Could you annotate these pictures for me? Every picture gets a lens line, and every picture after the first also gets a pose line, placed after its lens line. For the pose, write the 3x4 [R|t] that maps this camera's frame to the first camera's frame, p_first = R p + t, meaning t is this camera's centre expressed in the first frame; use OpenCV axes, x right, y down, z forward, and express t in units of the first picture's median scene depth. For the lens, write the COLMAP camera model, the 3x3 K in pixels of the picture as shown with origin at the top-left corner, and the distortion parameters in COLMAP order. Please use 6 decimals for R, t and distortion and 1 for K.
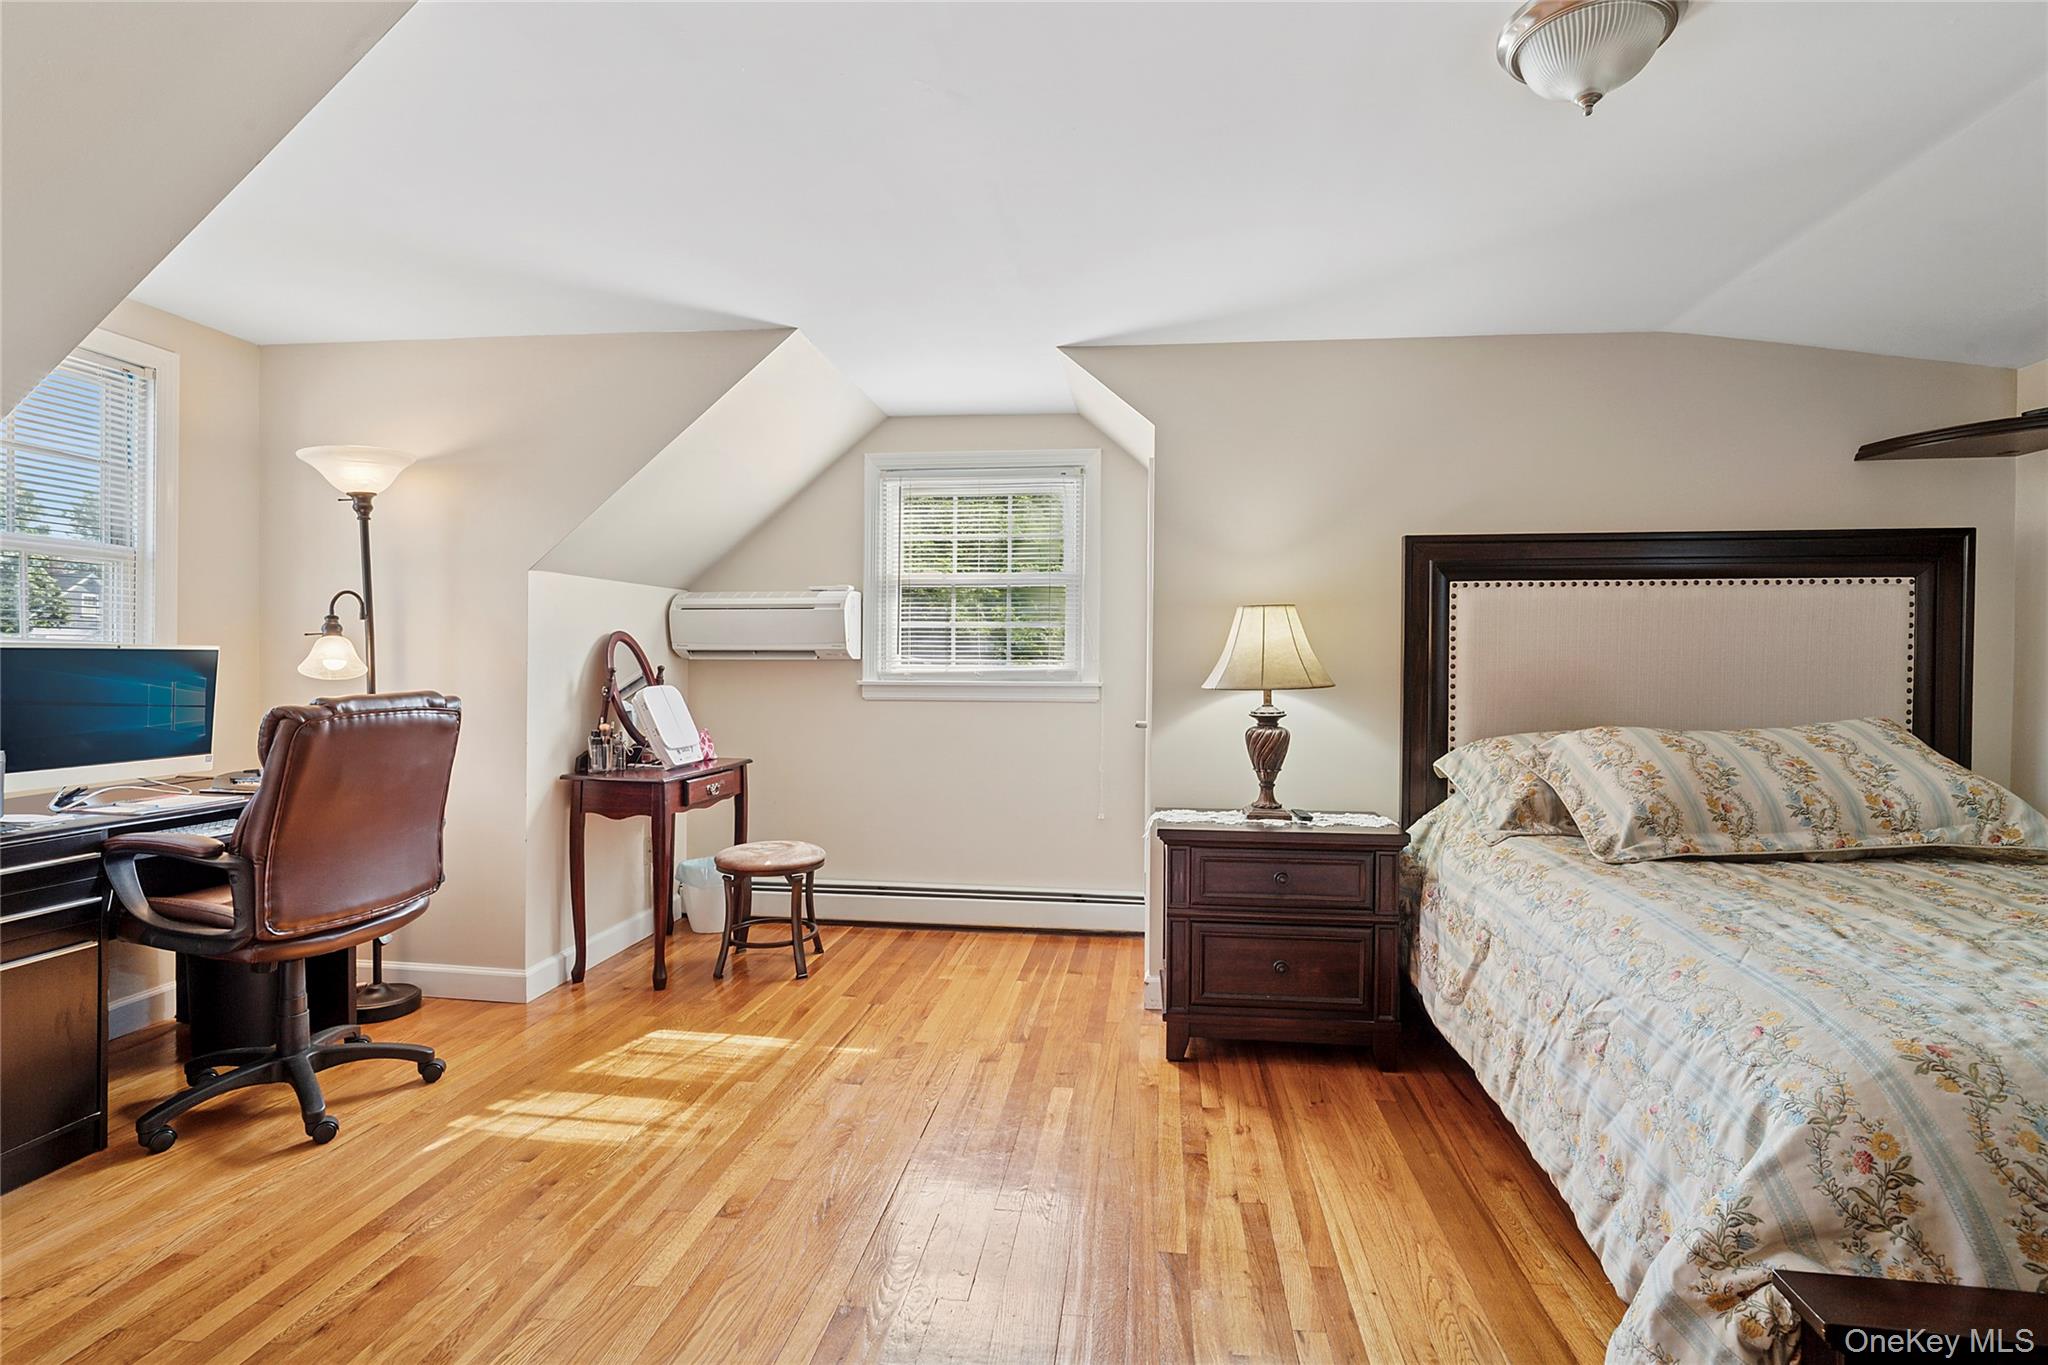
lens RADIAL K [[959.4, 0, 1020.3], [0, 959.4, 686.9], [0, 0, 1]] dist [-0.009750, 0.000695]
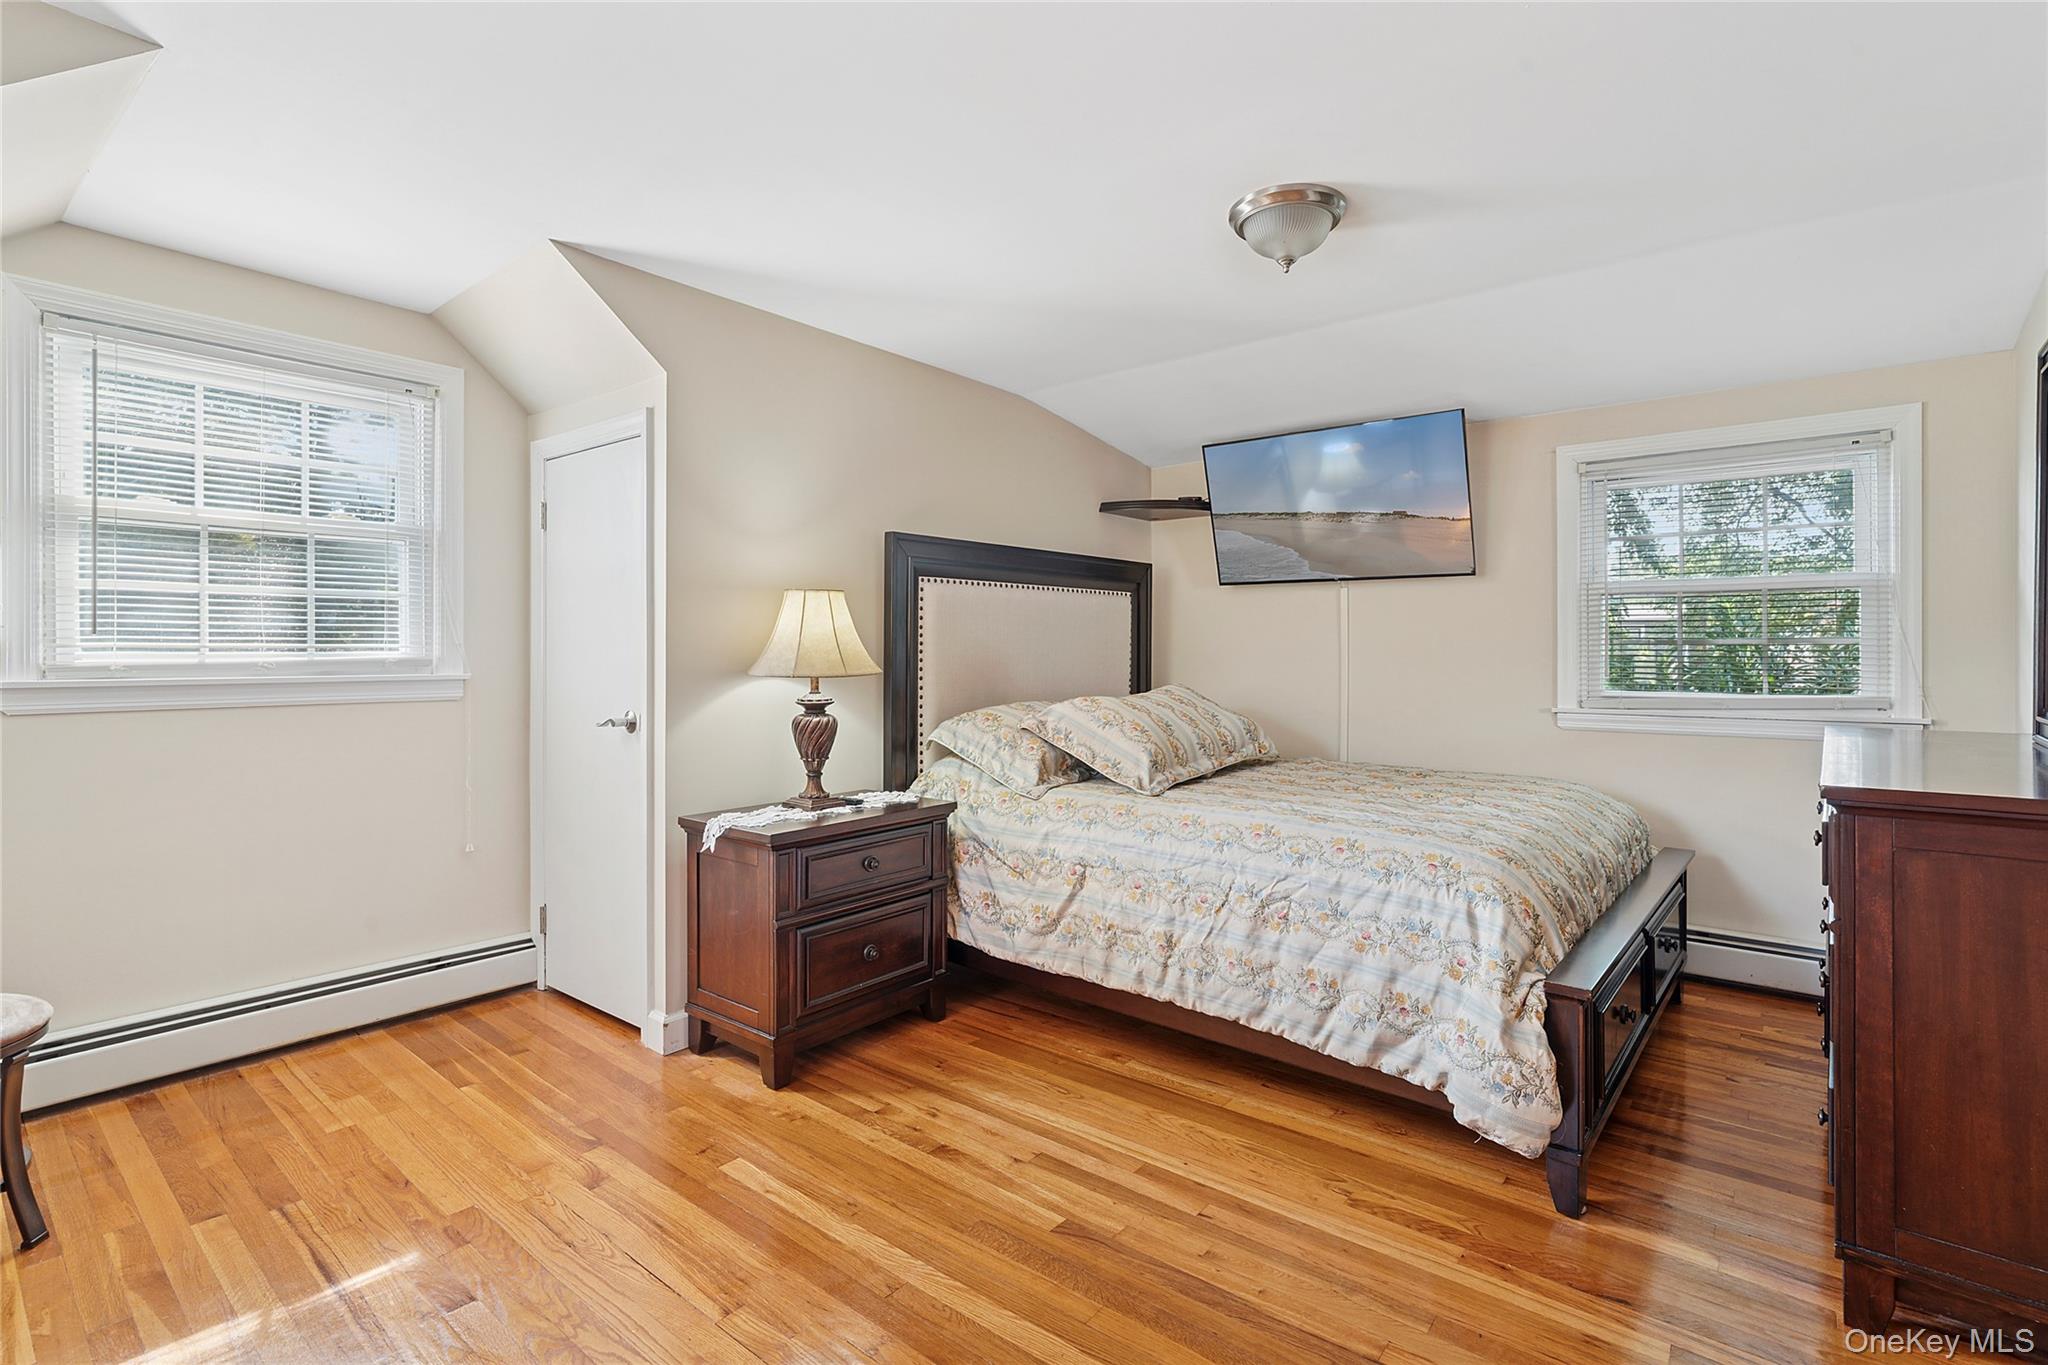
lens RADIAL K [[958.3, 0, 1031.2], [0, 958.3, 666.9], [0, 0, 1]] dist [-0.016532, 0.000855]
pose [[0.529760, -0.018416, 0.847948, -0.450211], [0.019931, 0.999758, 0.009261, -0.011423], [-0.847913, 0.011994, 0.529999, 0.298752]]
